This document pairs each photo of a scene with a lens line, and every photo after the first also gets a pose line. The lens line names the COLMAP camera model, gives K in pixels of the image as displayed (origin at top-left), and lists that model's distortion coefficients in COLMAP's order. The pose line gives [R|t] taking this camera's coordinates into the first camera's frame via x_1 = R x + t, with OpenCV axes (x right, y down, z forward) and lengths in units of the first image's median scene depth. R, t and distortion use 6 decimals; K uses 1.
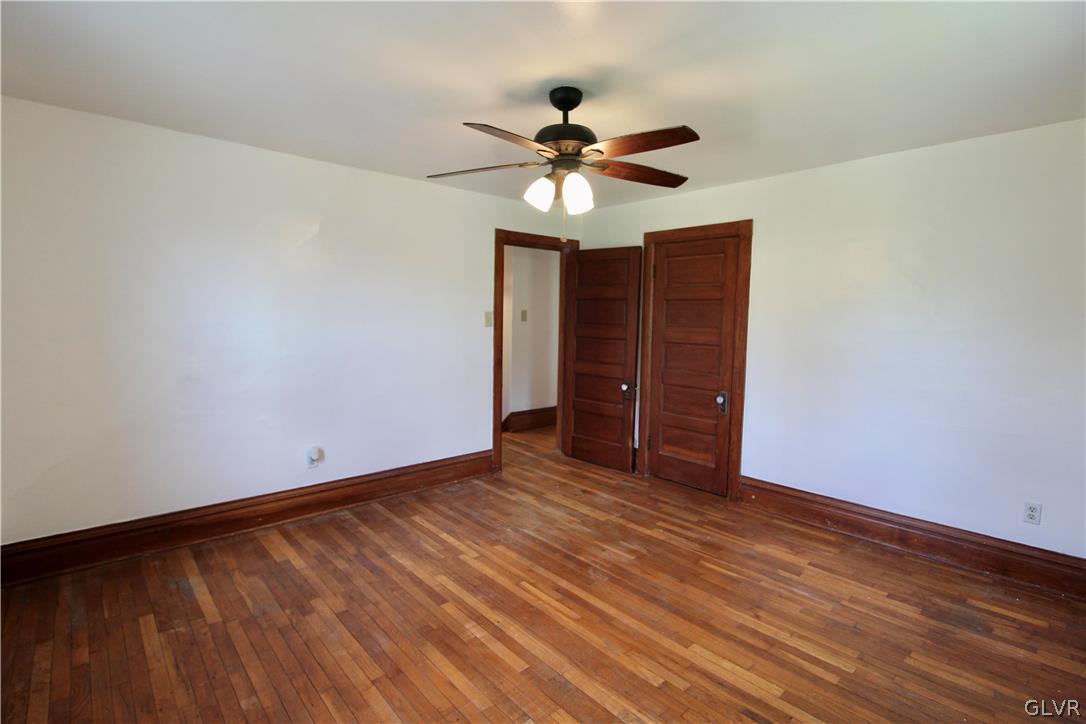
lens RADIAL K [[516.4, 0, 547.9], [0, 516.4, 351.6], [0, 0, 1]] dist [-0.000823, -0.013172]
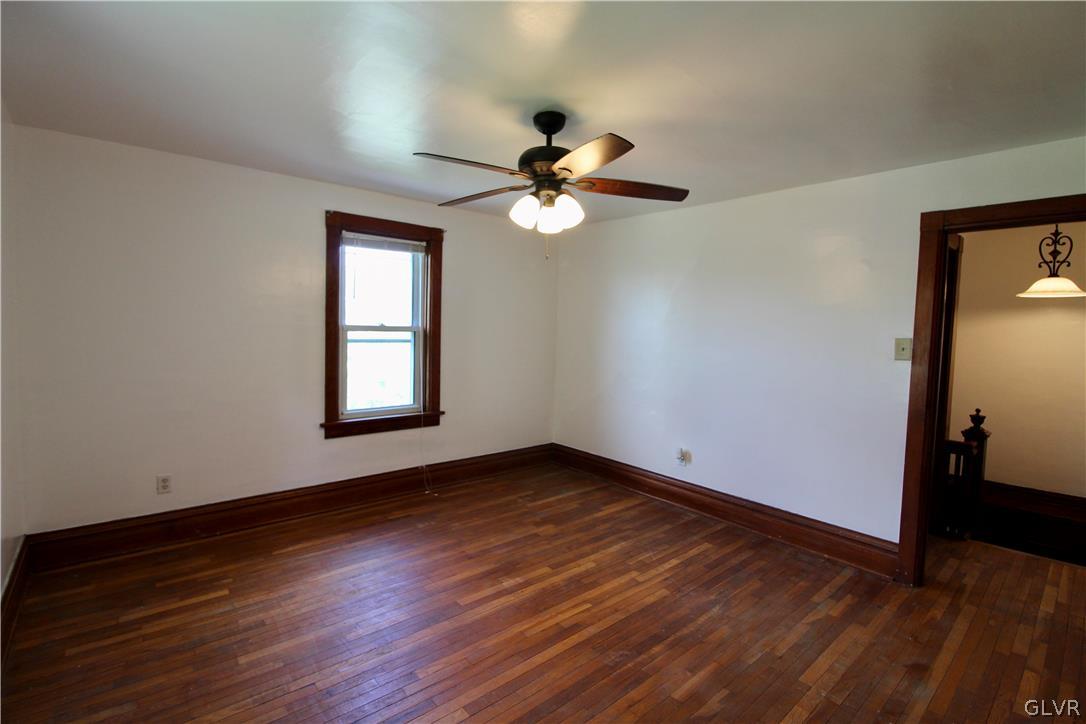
lens RADIAL K [[516.4, 0, 547.9], [0, 516.4, 351.6], [0, 0, 1]] dist [-0.000823, -0.013172]
pose [[-0.030954, 0.031837, -0.999014, 0.796008], [-0.107588, 0.993579, 0.034997, -0.040560], [0.993714, 0.108565, -0.027330, 0.795893]]
